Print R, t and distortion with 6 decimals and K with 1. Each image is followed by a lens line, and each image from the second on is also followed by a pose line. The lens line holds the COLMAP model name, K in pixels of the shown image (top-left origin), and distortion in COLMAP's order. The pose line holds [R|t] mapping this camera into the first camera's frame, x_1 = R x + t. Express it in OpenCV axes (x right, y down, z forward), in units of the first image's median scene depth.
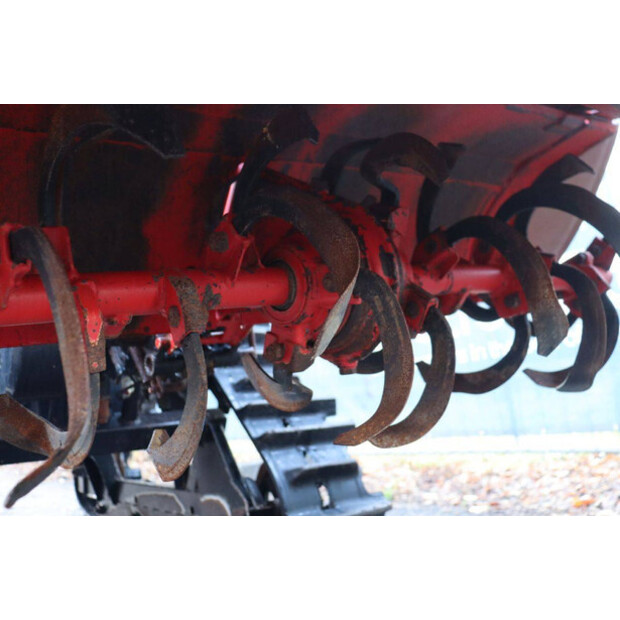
lens RADIAL K [[680.6, 0, 309.7], [0, 680.6, 310.8], [0, 0, 1]] dist [-0.001419, 0.000000]
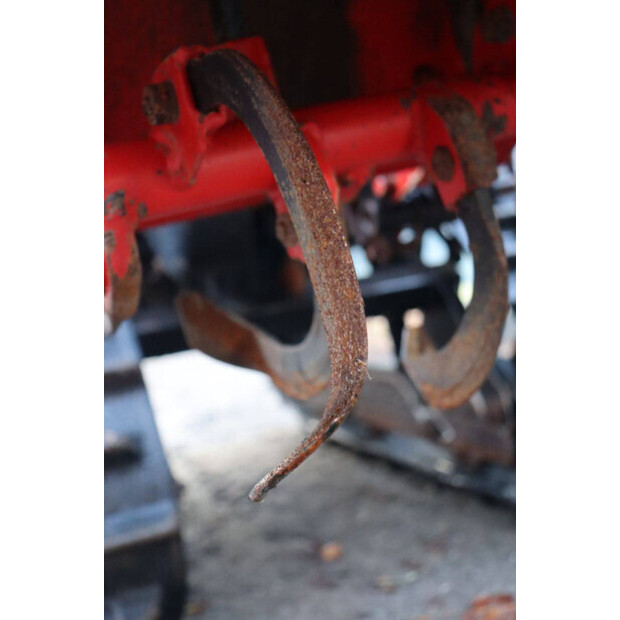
lens RADIAL K [[902.9, 0, 309.8], [0, 902.9, 309.5], [0, 0, 1]] dist [0.012774, 0.000000]
pose [[0.970753, -0.059129, -0.232685, -0.139327], [0.111083, 0.969834, 0.216983, -0.056878], [0.212836, -0.236485, 0.948038, 0.176392]]
